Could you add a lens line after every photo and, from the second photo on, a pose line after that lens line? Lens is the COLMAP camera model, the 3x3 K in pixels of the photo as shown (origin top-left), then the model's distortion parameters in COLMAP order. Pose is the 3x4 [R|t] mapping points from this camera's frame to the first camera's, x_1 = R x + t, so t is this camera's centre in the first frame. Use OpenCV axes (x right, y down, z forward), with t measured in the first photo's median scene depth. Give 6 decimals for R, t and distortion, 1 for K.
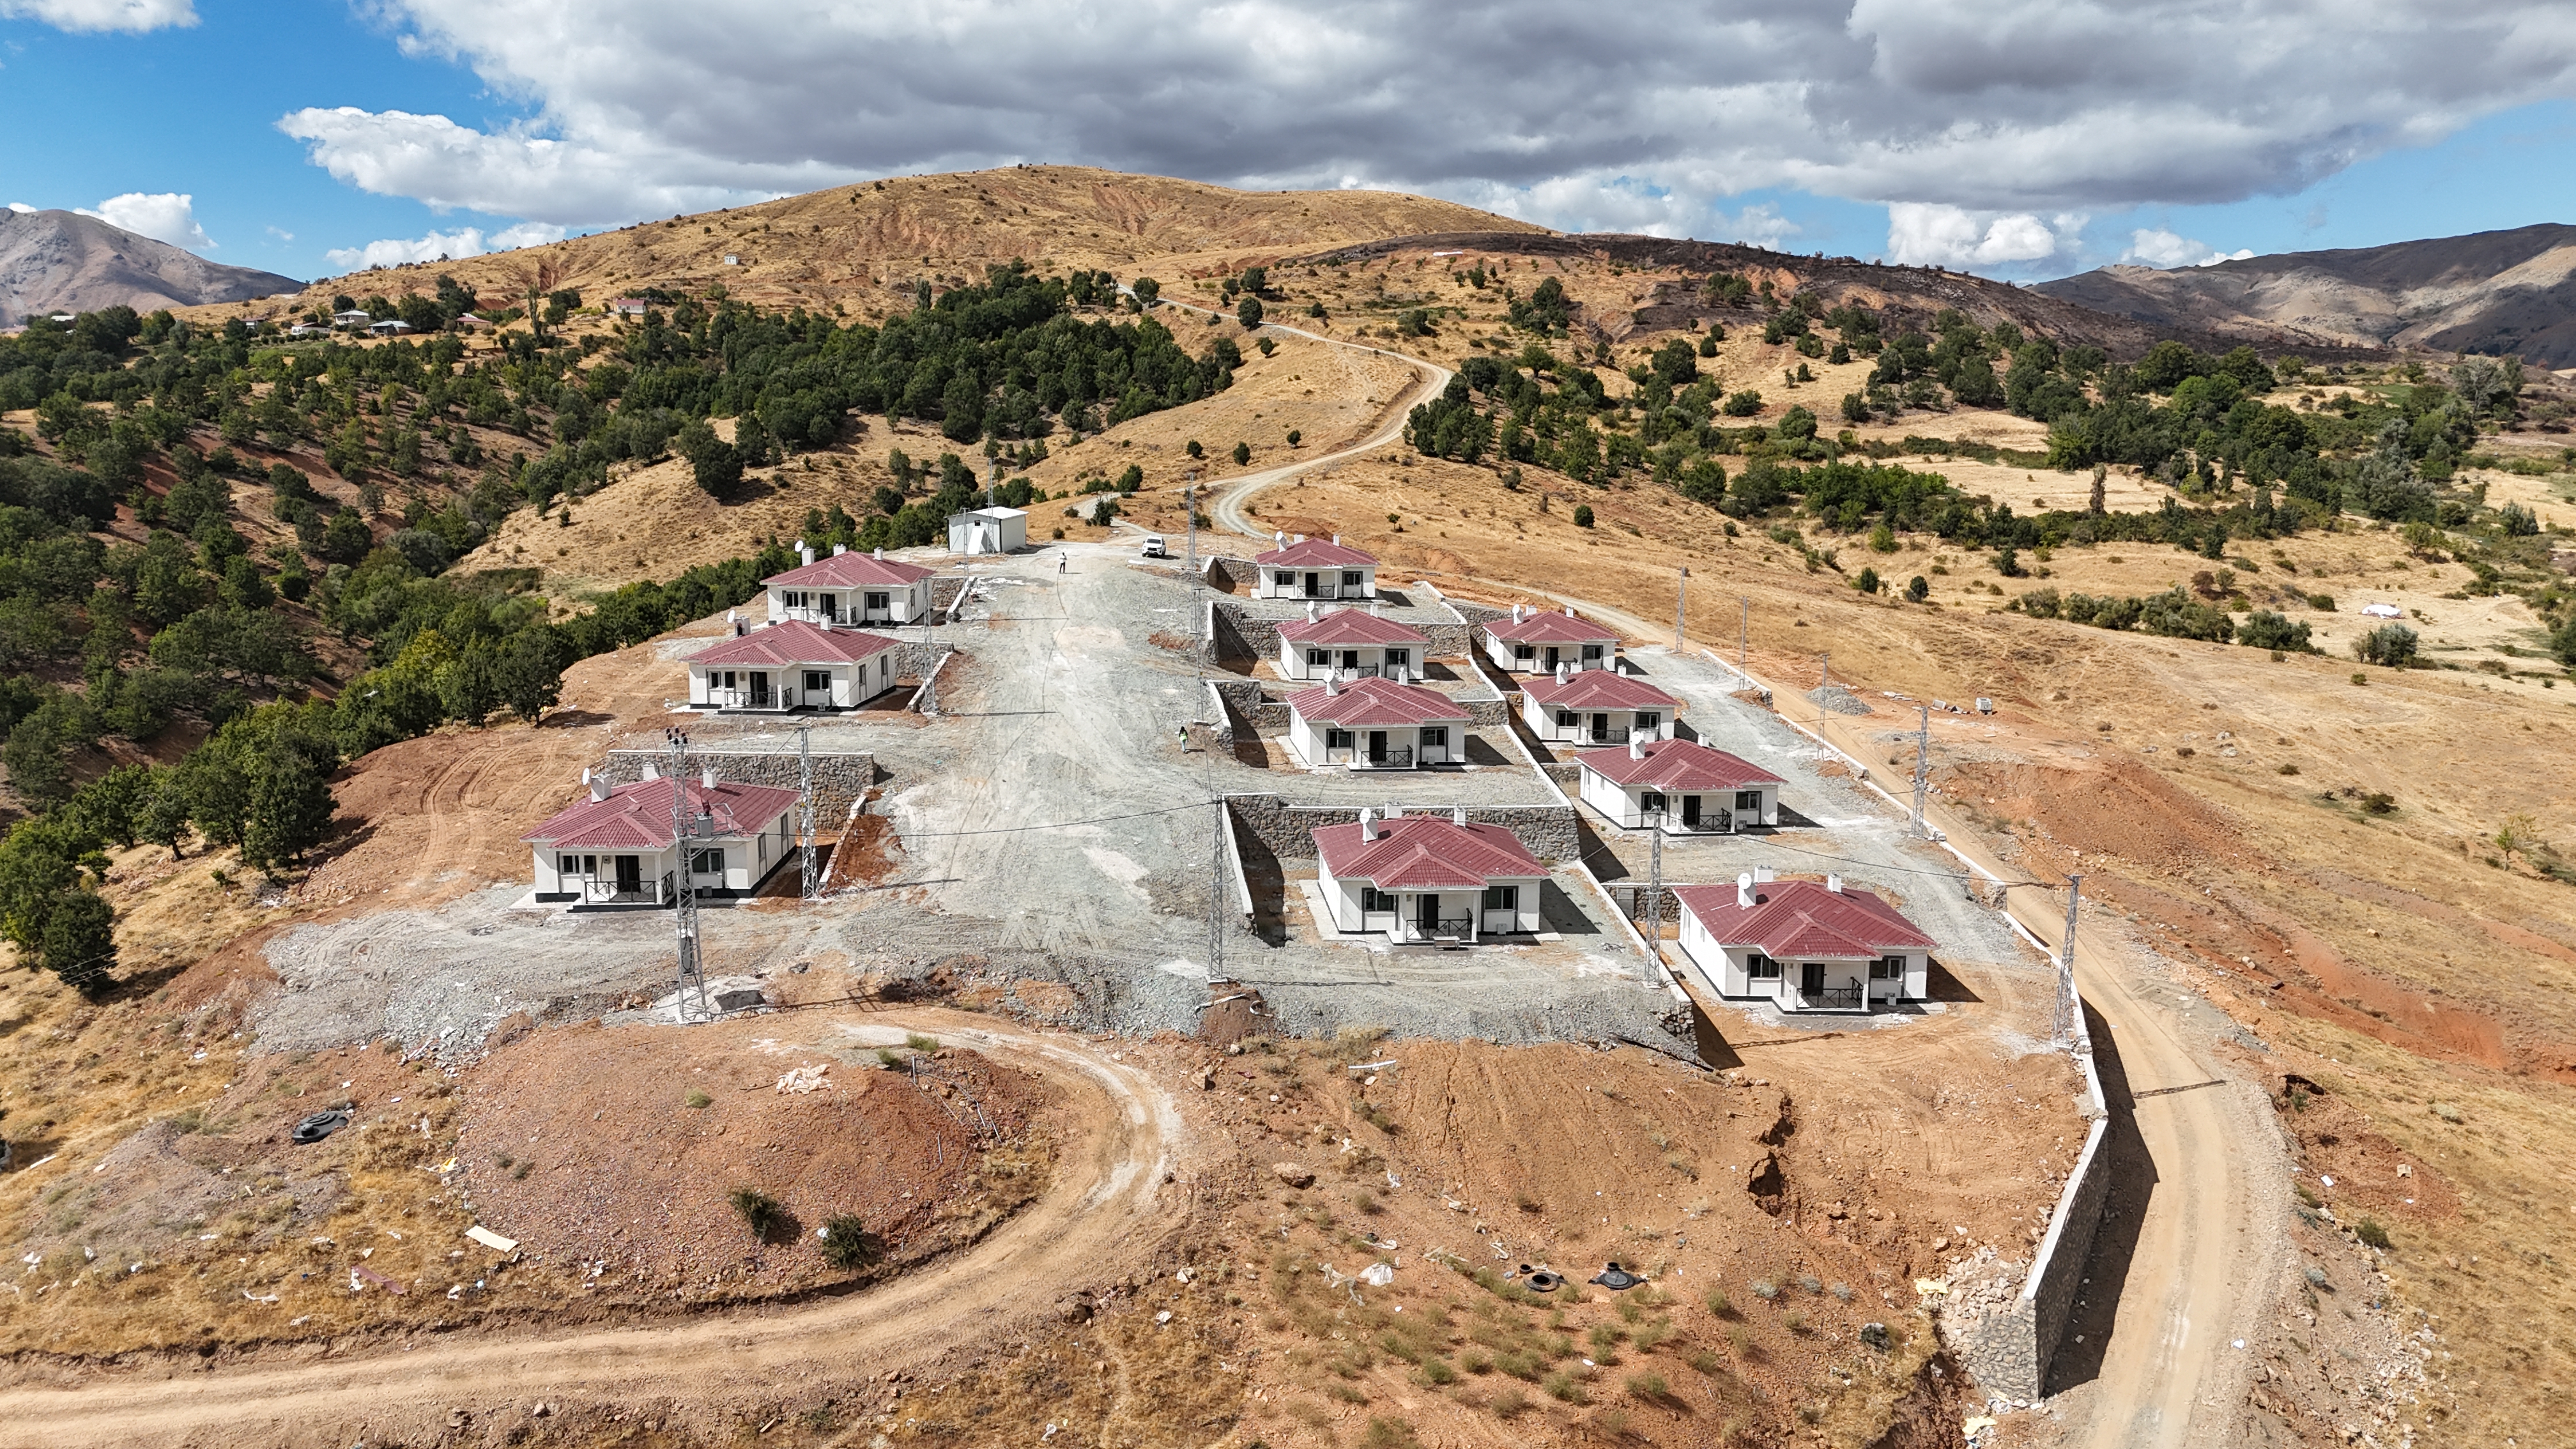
lens RADIAL K [[1898.4, 0, 1294.4], [0, 1898.4, 725.2], [0, 0, 1]] dist [0.077954, -0.069734]
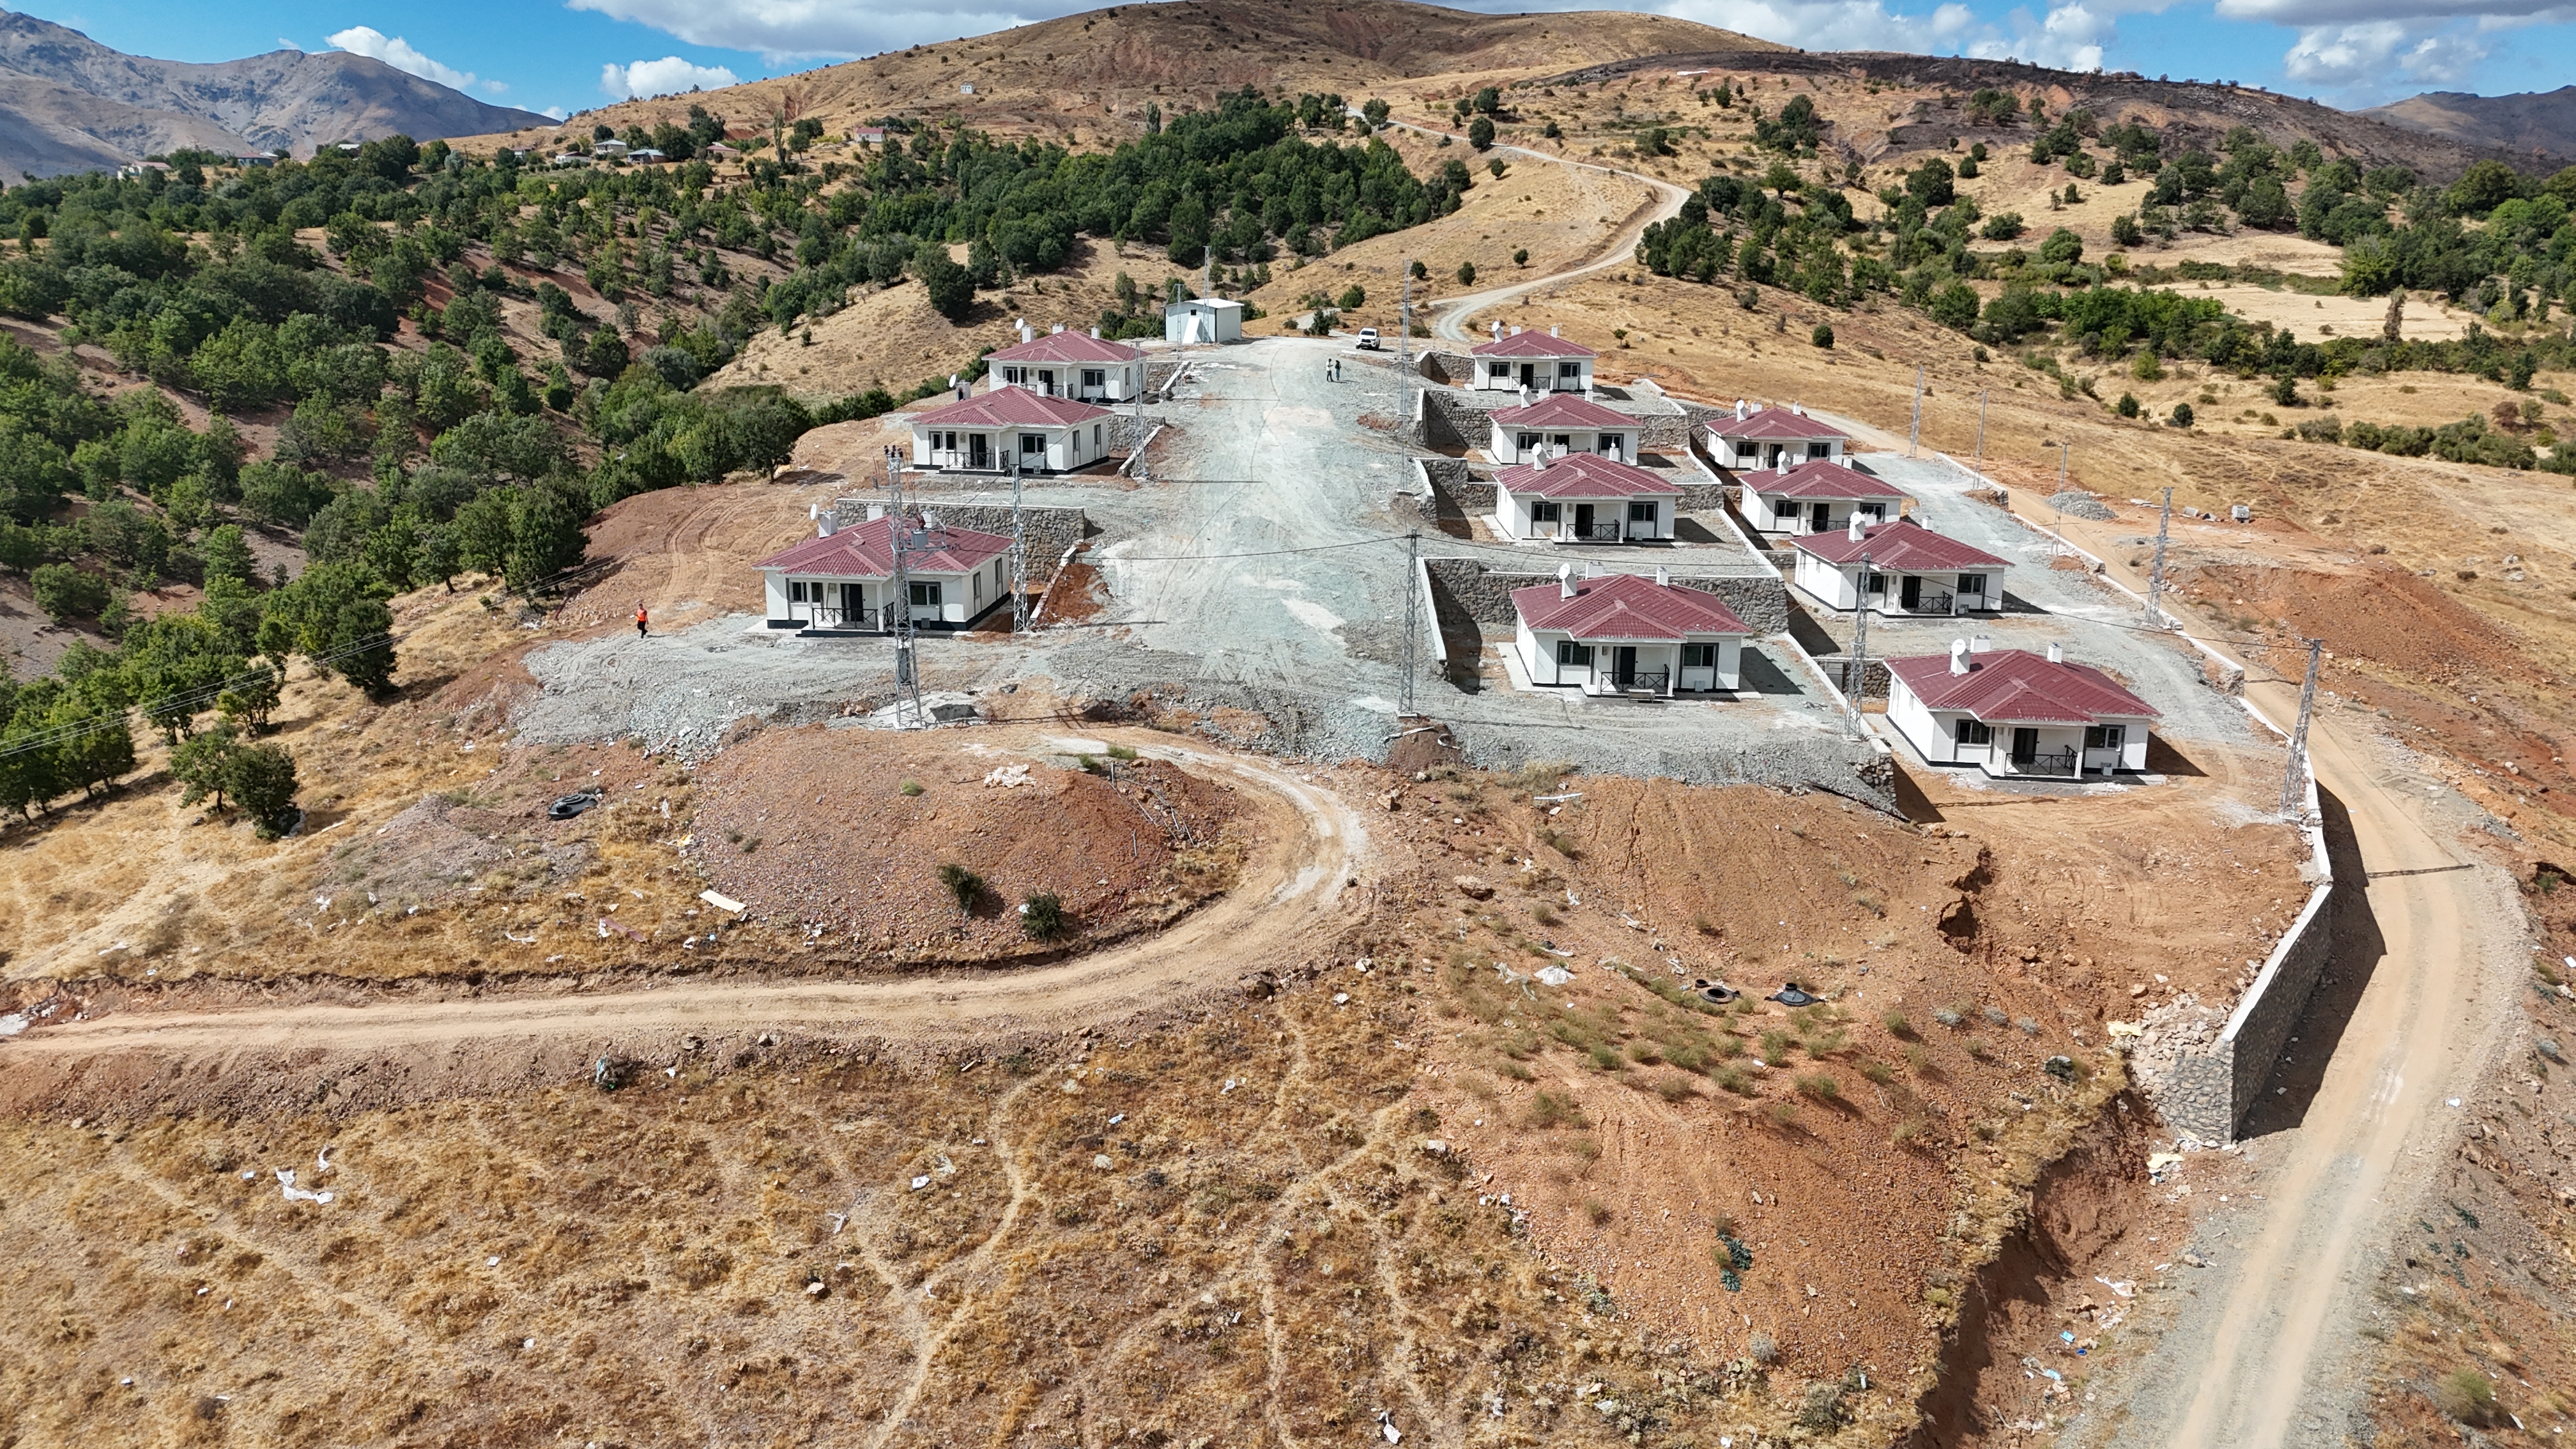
lens RADIAL K [[1898.4, 0, 1294.4], [0, 1898.4, 725.2], [0, 0, 1]] dist [0.077954, -0.069734]
pose [[0.993024, 0.032326, -0.113395, 0.006704], [-0.023411, 0.996593, 0.079088, 0.028888], [0.115565, -0.075882, 0.990397, -0.005019]]
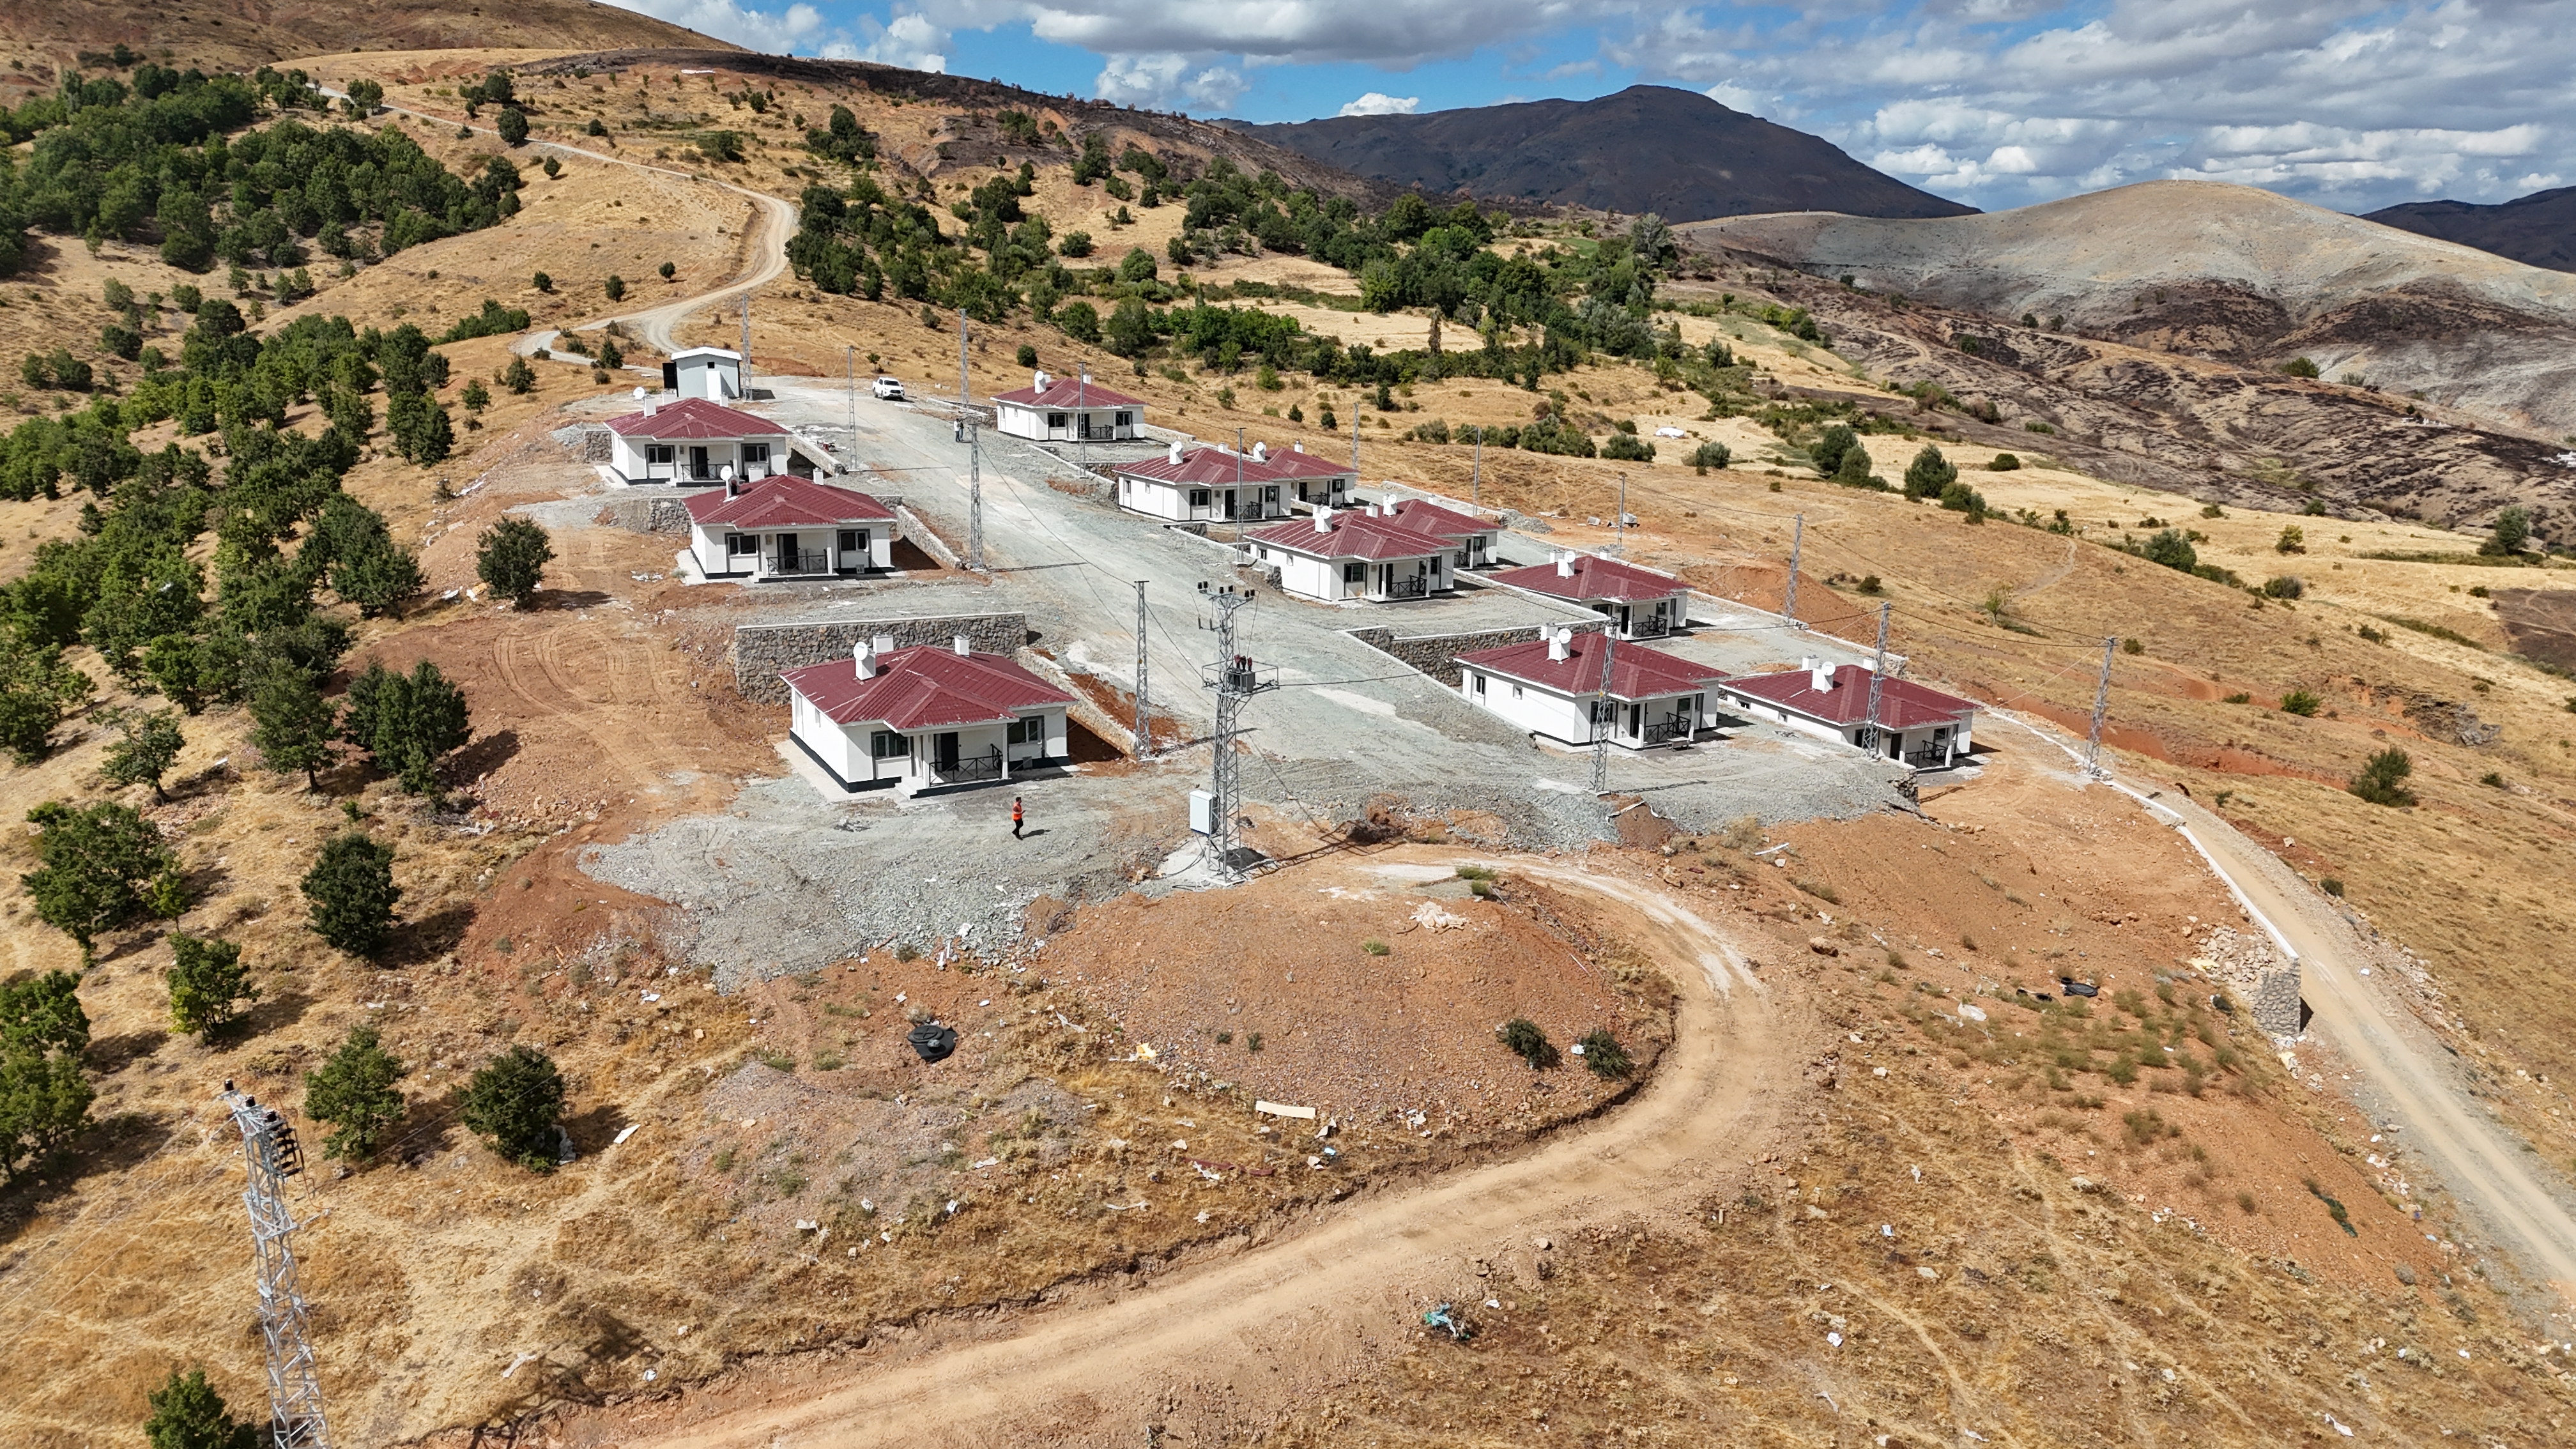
lens RADIAL K [[1898.4, 0, 1294.4], [0, 1898.4, 725.2], [0, 0, 1]] dist [0.077954, -0.069734]
pose [[0.902665, -0.091917, 0.420412, -0.299670], [0.058050, 0.994002, 0.092684, -0.005166], [-0.426410, -0.059258, 0.902587, 0.055437]]
